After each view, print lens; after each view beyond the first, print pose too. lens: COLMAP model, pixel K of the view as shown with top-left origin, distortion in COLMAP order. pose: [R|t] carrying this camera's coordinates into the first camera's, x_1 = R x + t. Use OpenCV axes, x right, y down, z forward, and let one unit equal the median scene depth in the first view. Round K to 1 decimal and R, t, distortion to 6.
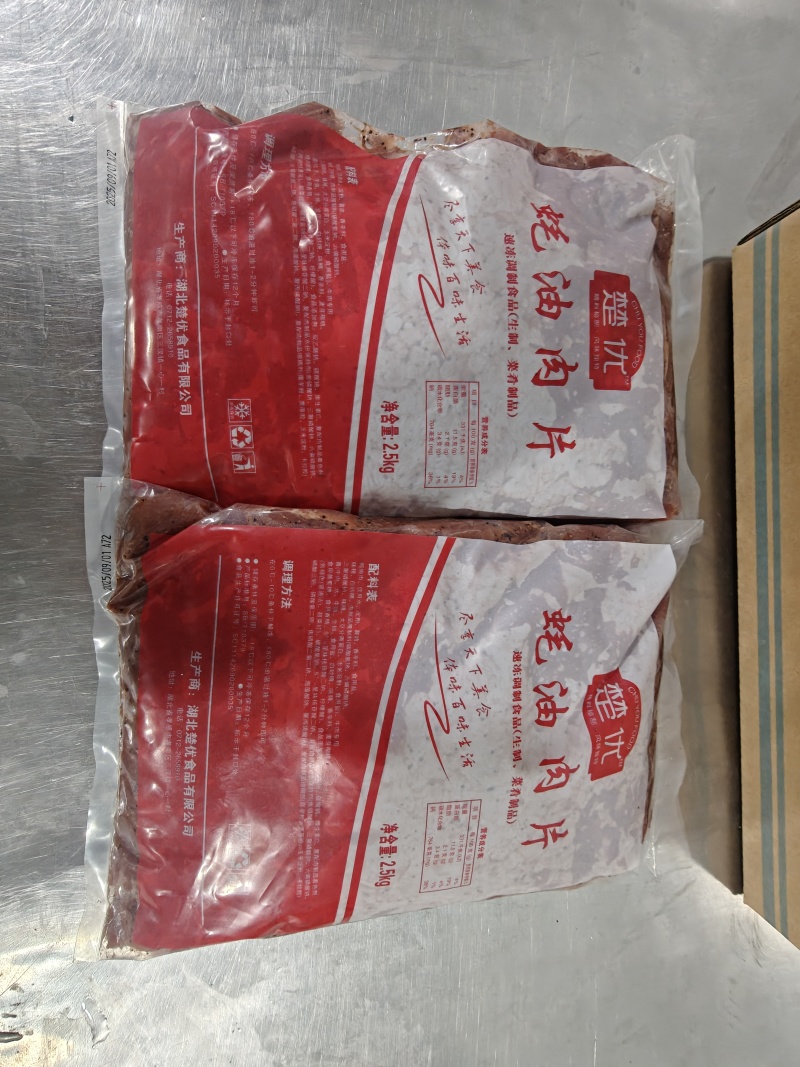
lens RADIAL K [[485.6, 0, 398.5], [0, 485.6, 534.5], [0, 0, 1]] dist [-0.000731, -0.000099]
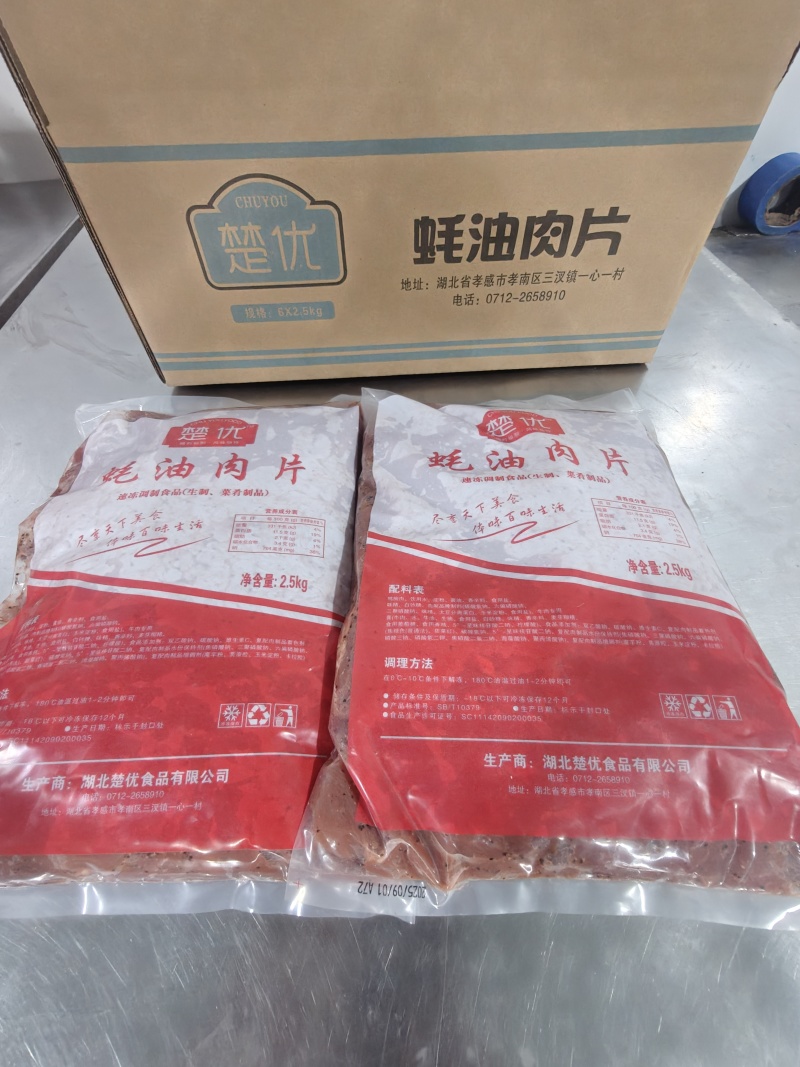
lens RADIAL K [[485.6, 0, 398.5], [0, 485.6, 534.5], [0, 0, 1]] dist [-0.000731, -0.000099]
pose [[-0.021186, -0.894804, 0.445957, -0.409595], [0.999084, -0.035534, -0.023836, 0.107683], [0.037176, 0.445043, 0.894737, -0.019583]]
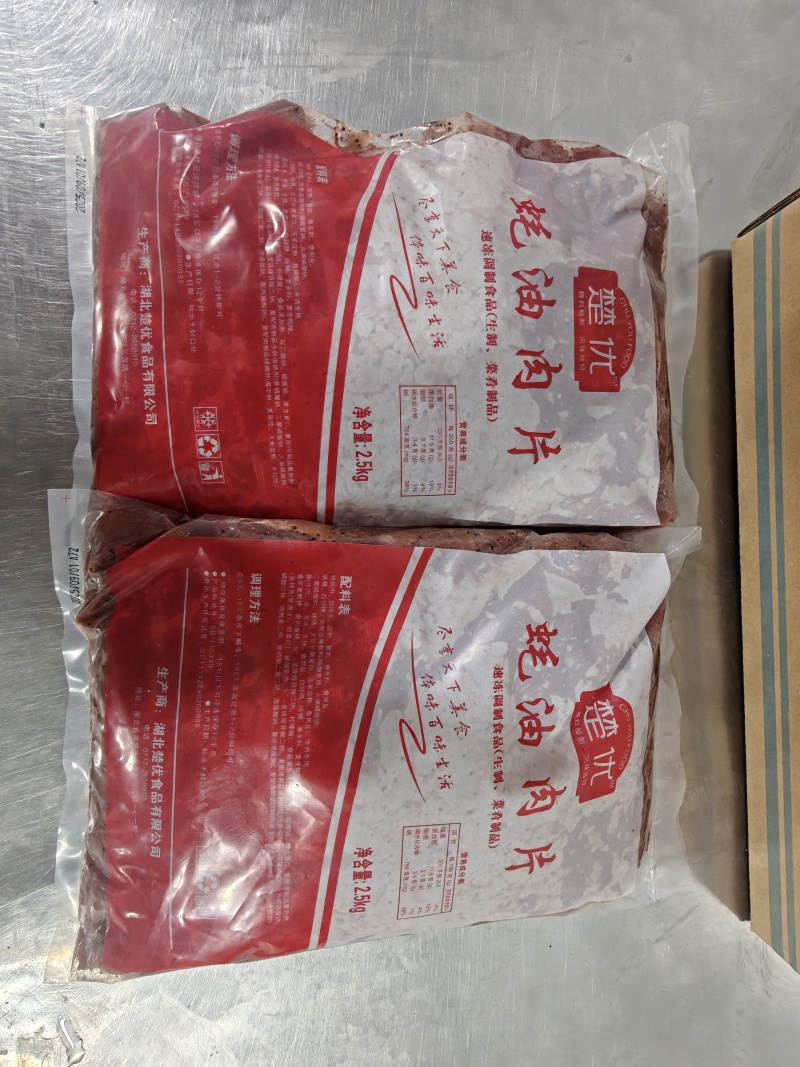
lens RADIAL K [[485.6, 0, 398.5], [0, 485.6, 534.5], [0, 0, 1]] dist [-0.000731, -0.000099]
pose [[0.999469, -0.005086, -0.032195, 0.081260], [0.004963, 0.999980, -0.003899, -0.017395], [0.032214, 0.003738, 0.999474, 0.039895]]
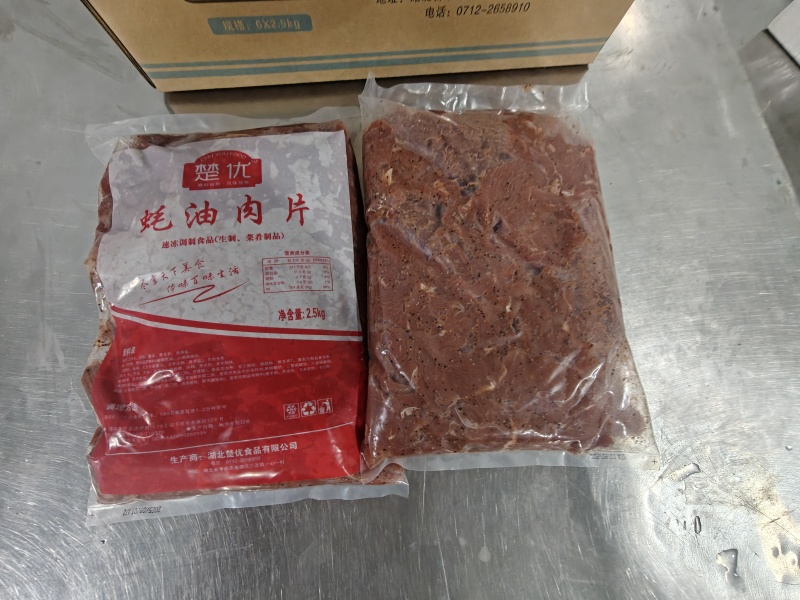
lens RADIAL K [[364.0, 0, 400.2], [0, 364.0, 304.1], [0, 0, 1]] dist [-0.000731, -0.000099]
pose [[-0.071764, -0.997410, 0.004759, -0.014247], [0.996390, -0.071472, 0.045822, 0.058373], [-0.045363, 0.008031, 0.998938, -0.170312]]
